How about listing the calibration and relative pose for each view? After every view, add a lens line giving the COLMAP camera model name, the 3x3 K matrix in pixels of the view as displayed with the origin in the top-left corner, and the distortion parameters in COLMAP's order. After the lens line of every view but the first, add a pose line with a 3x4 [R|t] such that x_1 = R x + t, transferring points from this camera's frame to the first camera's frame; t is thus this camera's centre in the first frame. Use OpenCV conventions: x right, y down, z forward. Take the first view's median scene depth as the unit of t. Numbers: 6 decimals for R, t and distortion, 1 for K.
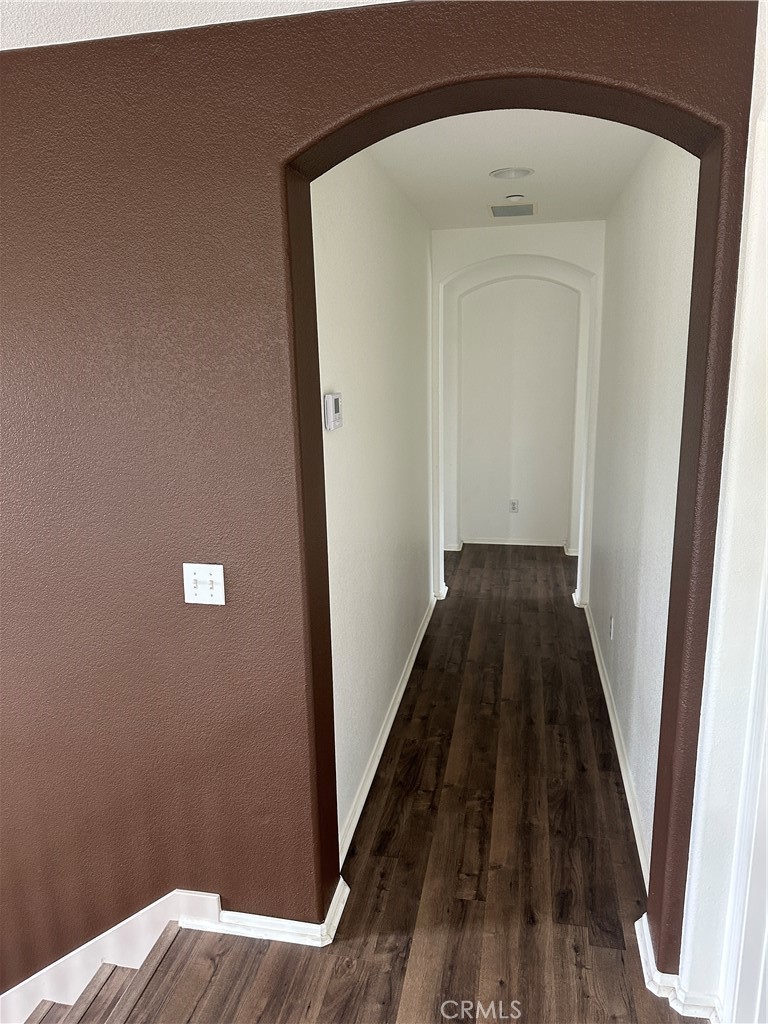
lens RADIAL K [[723.0, 0, 385.0], [0, 723.0, 506.3], [0, 0, 1]] dist [0.062130, -0.034253]
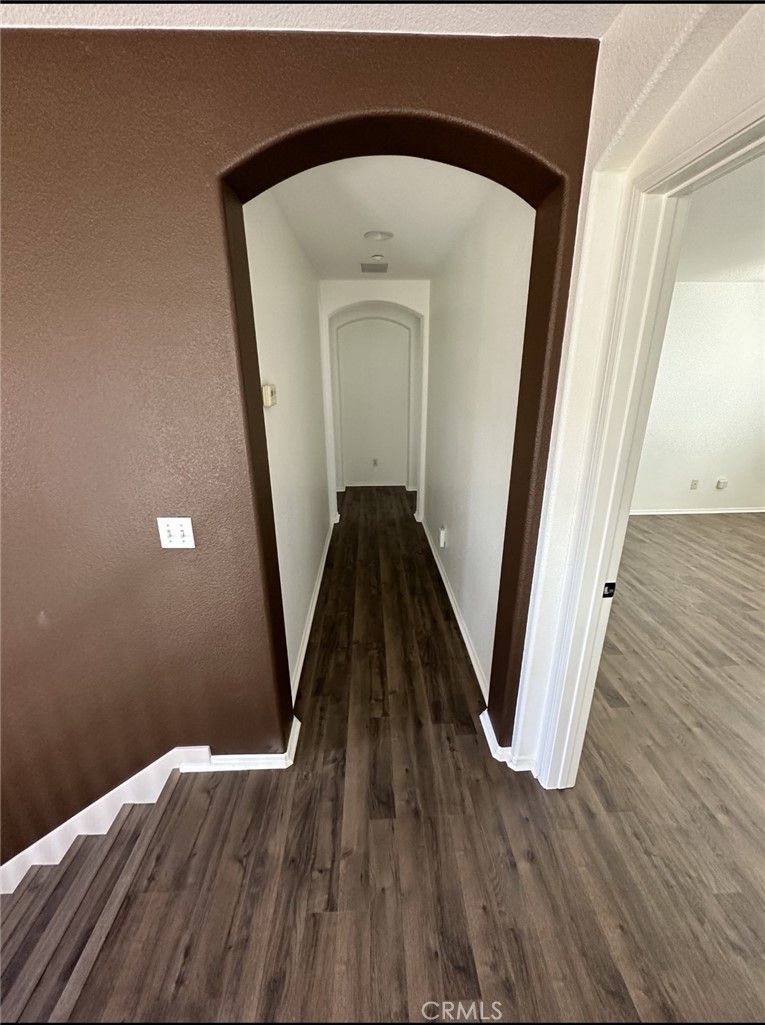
lens RADIAL K [[415.3, 0, 383.7], [0, 415.3, 508.5], [0, 0, 1]] dist [0.003541, 0.000175]
pose [[0.974576, -0.055676, 0.217030, -0.042913], [0.031853, 0.993225, 0.111758, -0.004746], [-0.221782, -0.102003, 0.969746, 0.181417]]
